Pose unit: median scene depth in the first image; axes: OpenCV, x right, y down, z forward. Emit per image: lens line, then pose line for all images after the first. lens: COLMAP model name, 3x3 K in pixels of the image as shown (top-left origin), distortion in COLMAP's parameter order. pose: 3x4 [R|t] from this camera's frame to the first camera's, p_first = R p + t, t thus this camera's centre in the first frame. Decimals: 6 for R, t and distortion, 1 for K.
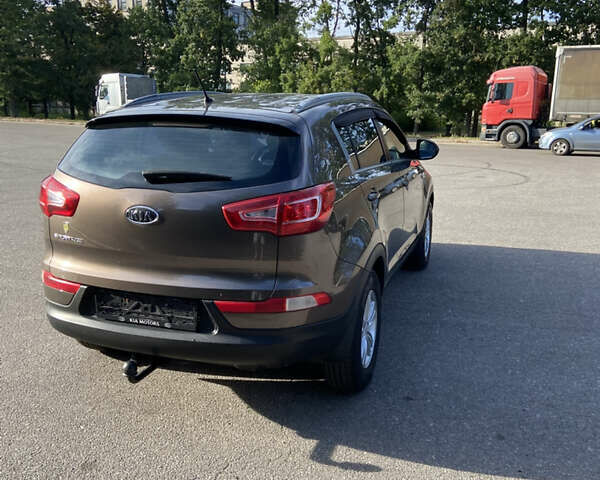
lens RADIAL K [[583.3, 0, 300.5], [0, 583.3, 241.9], [0, 0, 1]] dist [0.059930, 0.000000]
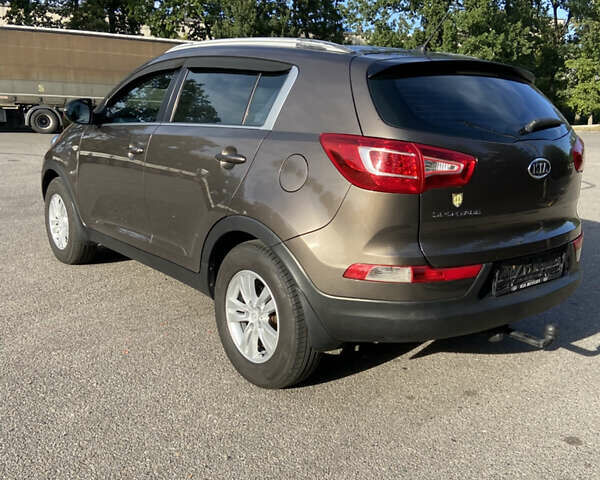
lens RADIAL K [[583.3, 0, 300.8], [0, 583.3, 237.2], [0, 0, 1]] dist [0.059930, 0.000000]
pose [[0.548569, -0.184579, 0.815477, -0.975363], [0.169623, 0.979615, 0.107626, -0.079905], [-0.818719, 0.079283, 0.568695, 0.604629]]
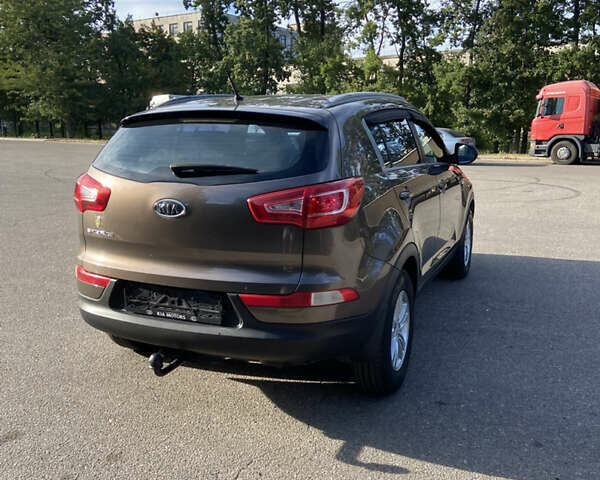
lens RADIAL K [[583.3, 0, 302.1], [0, 583.3, 245.0], [0, 0, 1]] dist [0.059930, 0.000000]
pose [[0.997307, 0.006663, -0.073038, 0.023395], [-0.008618, 0.999612, -0.026487, 0.032594], [0.072833, 0.027045, 0.996977, 0.012213]]
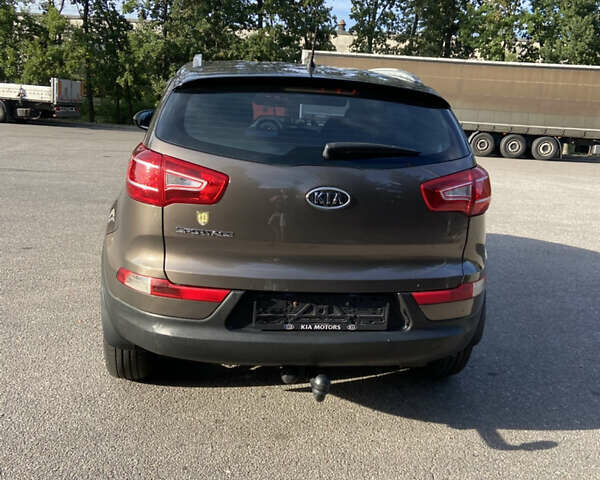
lens RADIAL K [[583.3, 0, 310.8], [0, 583.3, 242.8], [0, 0, 1]] dist [0.059930, 0.000000]
pose [[0.893264, -0.056854, 0.445923, -0.511624], [0.051147, 0.998382, 0.024834, -0.003363], [-0.446614, 0.000624, 0.894727, 0.210582]]
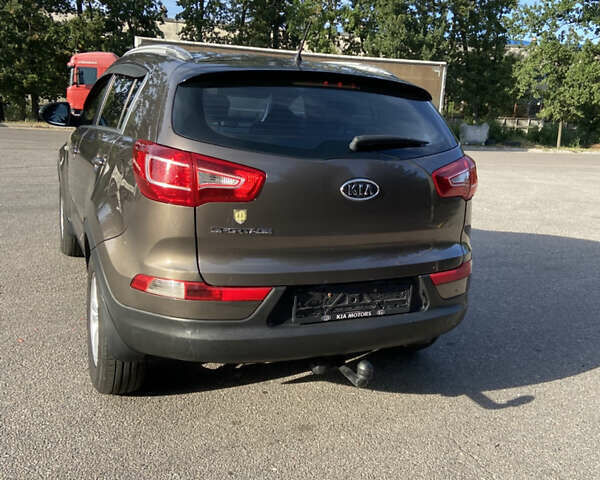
lens RADIAL K [[583.3, 0, 308.3], [0, 583.3, 243.1], [0, 0, 1]] dist [0.059930, 0.000000]
pose [[0.737100, -0.121755, 0.664725, -0.693623], [0.107352, 0.992242, 0.062704, -0.022949], [-0.667203, 0.025140, 0.744452, 0.323664]]
